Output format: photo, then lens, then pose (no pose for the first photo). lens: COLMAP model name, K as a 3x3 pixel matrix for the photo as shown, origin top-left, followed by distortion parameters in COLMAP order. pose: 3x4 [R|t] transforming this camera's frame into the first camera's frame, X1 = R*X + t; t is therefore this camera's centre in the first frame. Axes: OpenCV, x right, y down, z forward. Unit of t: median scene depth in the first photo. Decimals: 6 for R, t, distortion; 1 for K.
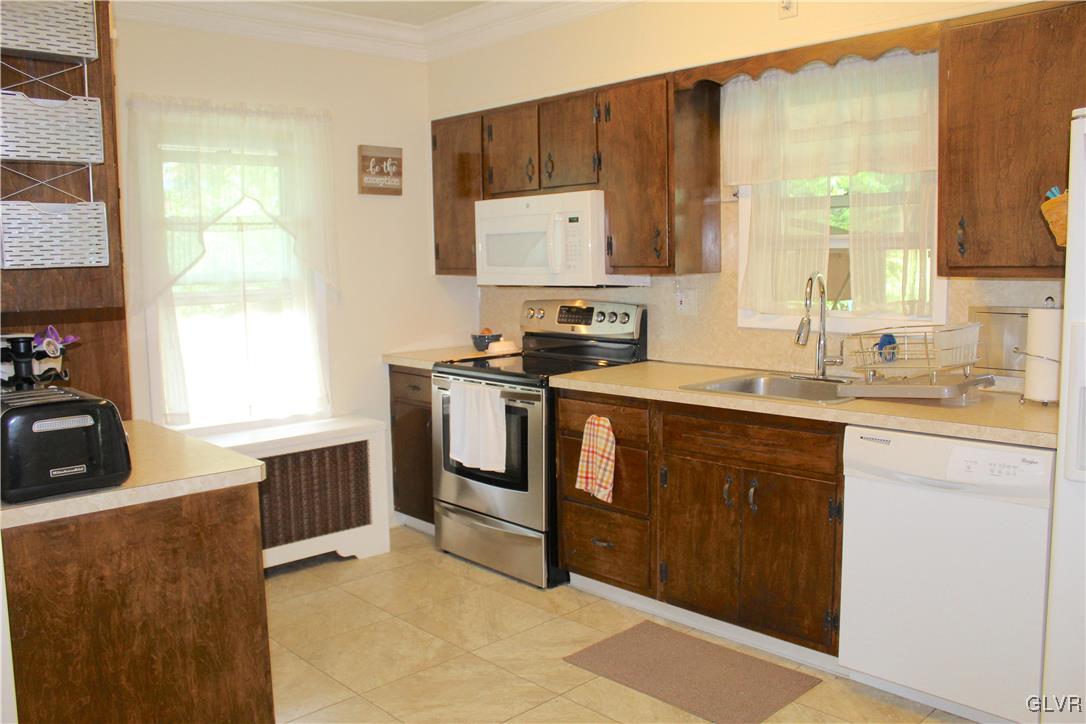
lens RADIAL K [[909.8, 0, 538.5], [0, 909.8, 359.6], [0, 0, 1]] dist [-0.164310, 0.132644]
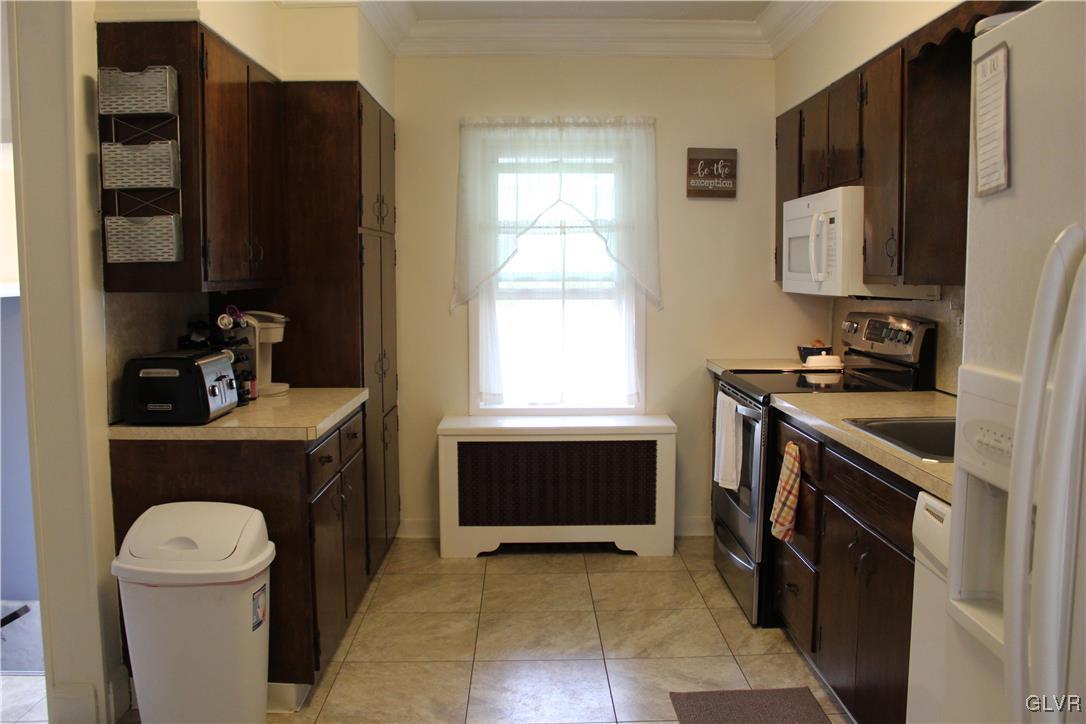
lens RADIAL K [[909.8, 0, 539.2], [0, 909.8, 359.8], [0, 0, 1]] dist [-0.164310, 0.132644]
pose [[0.735901, 0.080655, -0.672268, 0.399451], [-0.084754, 0.996043, 0.026724, -0.017650], [0.671763, 0.037311, 0.739826, 0.164531]]
